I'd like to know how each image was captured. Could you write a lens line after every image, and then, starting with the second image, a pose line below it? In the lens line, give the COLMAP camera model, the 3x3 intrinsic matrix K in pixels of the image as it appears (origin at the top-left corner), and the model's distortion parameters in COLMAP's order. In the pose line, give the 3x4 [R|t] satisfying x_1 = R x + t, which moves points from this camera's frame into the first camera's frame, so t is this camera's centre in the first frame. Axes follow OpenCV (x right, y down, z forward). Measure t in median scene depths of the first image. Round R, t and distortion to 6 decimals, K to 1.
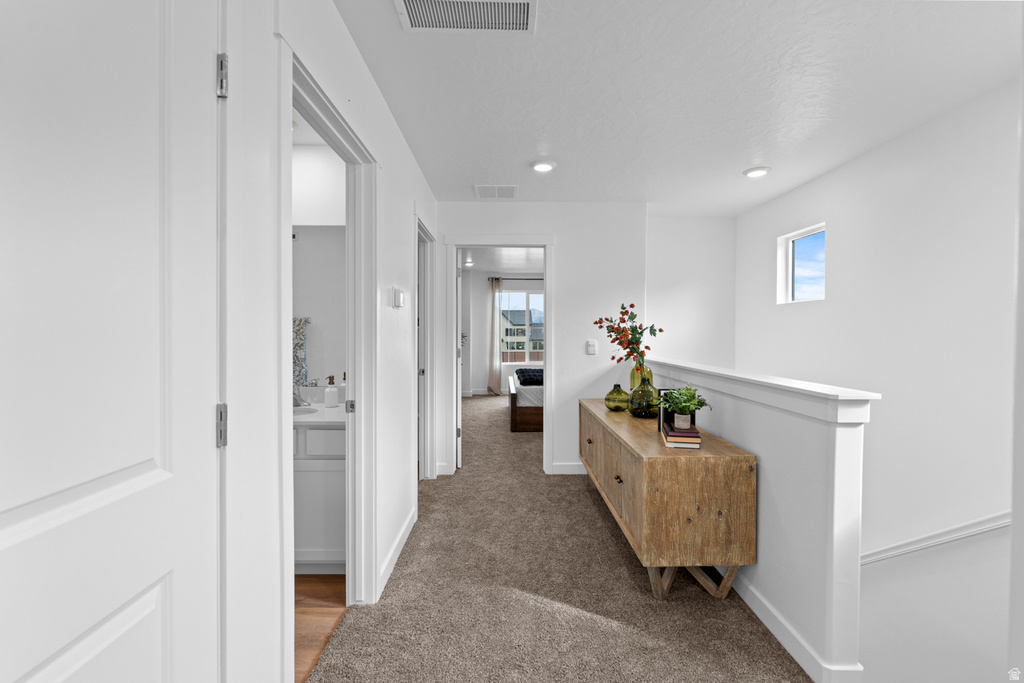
lens RADIAL K [[450.5, 0, 512.0], [0, 450.5, 341.5], [0, 0, 1]] dist [-0.004480, -0.000391]
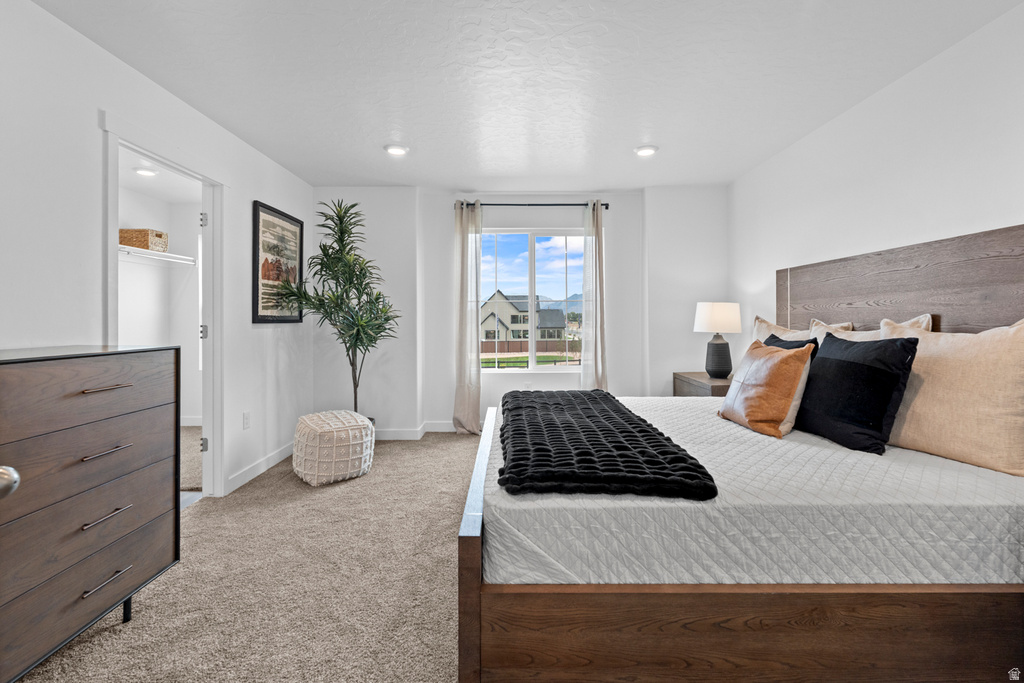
lens RADIAL K [[495.3, 0, 509.4], [0, 495.3, 318.4], [0, 0, 1]] dist [-0.001610, 0.000484]
pose [[0.999840, -0.006715, -0.016587, 0.018528], [0.006338, 0.999723, -0.022651, 0.002066], [0.016734, 0.022542, 0.999606, 0.445627]]
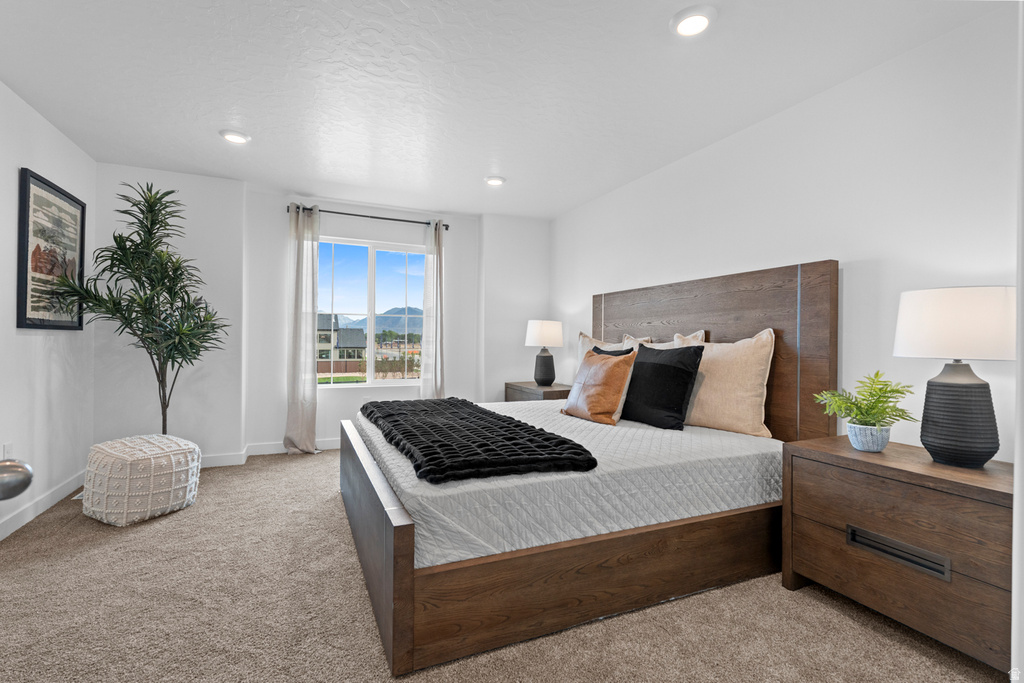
lens RADIAL K [[482.5, 0, 534.5], [0, 482.5, 341.8], [0, 0, 1]] dist [-0.000707, 0.000543]
pose [[0.909924, 0.004156, 0.414754, -0.026182], [0.001784, 0.999901, -0.013934, 0.008727], [-0.414771, 0.013419, 0.909827, 0.438052]]
